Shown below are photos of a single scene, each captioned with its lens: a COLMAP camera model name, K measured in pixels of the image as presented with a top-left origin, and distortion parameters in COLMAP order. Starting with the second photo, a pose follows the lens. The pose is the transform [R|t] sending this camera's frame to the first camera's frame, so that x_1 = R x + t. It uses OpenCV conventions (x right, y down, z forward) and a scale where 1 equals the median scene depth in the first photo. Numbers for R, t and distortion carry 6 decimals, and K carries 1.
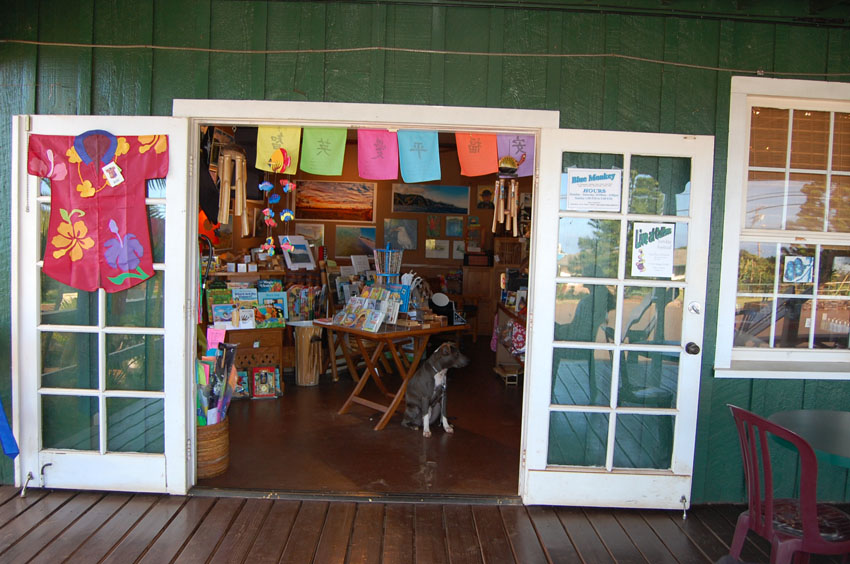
lens RADIAL K [[671.6, 0, 425.0], [0, 671.6, 282.0], [0, 0, 1]] dist [-0.076272, 0.015905]
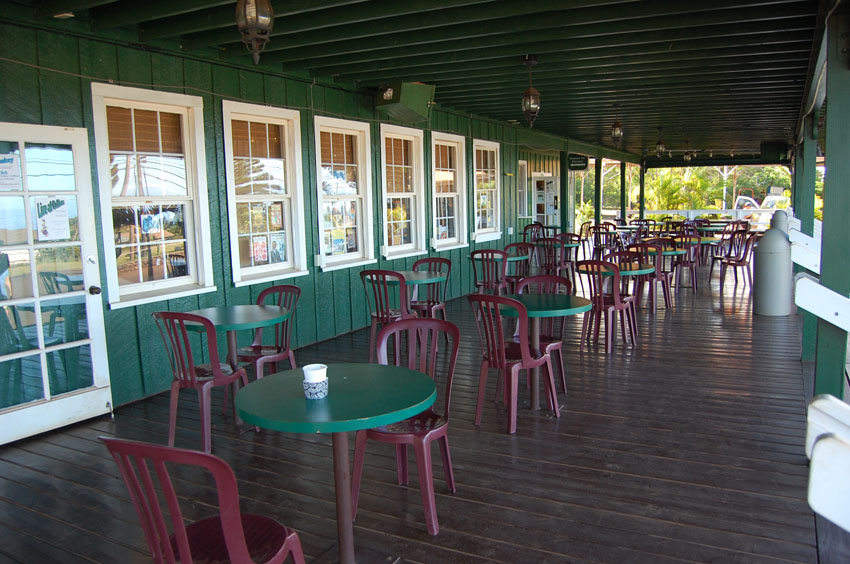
lens RADIAL K [[654.0, 0, 425.0], [0, 654.0, 282.0], [0, 0, 1]] dist [-0.001782, -0.002468]
pose [[0.500658, -0.163828, 0.850001, -0.369821], [0.117565, 0.985698, 0.120735, 0.004098], [-0.857625, 0.039484, 0.512758, -0.230643]]
